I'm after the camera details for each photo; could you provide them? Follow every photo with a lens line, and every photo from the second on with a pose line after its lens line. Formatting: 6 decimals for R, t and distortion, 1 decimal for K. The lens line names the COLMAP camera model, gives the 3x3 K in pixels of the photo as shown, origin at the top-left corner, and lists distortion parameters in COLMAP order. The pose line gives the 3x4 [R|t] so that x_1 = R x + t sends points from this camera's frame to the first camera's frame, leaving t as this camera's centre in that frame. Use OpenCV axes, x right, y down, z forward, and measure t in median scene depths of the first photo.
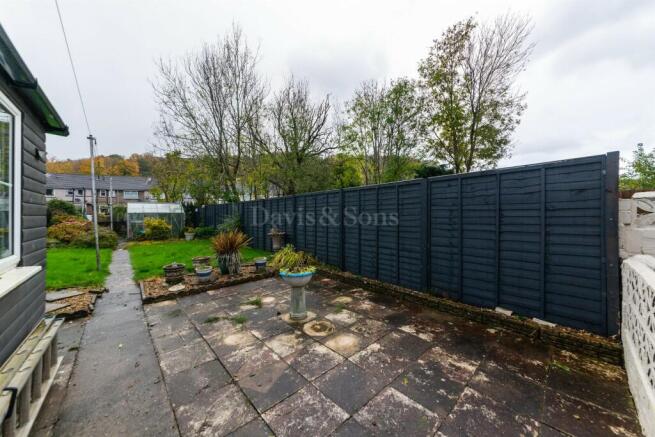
lens RADIAL K [[228.5, 0, 328.7], [0, 228.5, 216.9], [0, 0, 1]] dist [-0.001114, -0.000092]
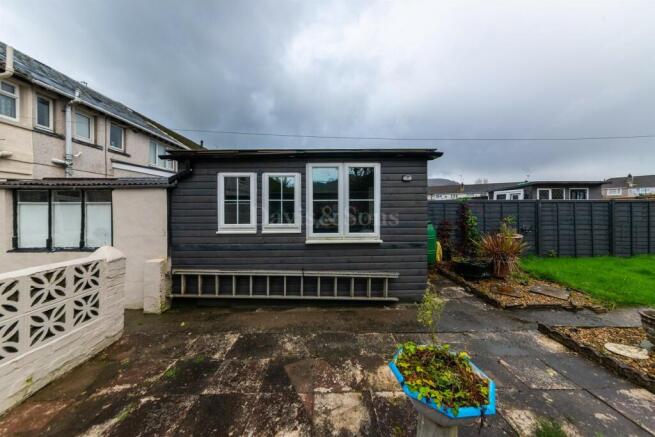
lens RADIAL K [[228.5, 0, 328.7], [0, 228.5, 216.9], [0, 0, 1]] dist [-0.001114, -0.000092]
pose [[-0.654419, 0.025462, -0.755703, 0.364921], [0.005033, 0.999557, 0.029321, -0.041763], [0.756115, 0.015385, -0.654258, 1.551631]]
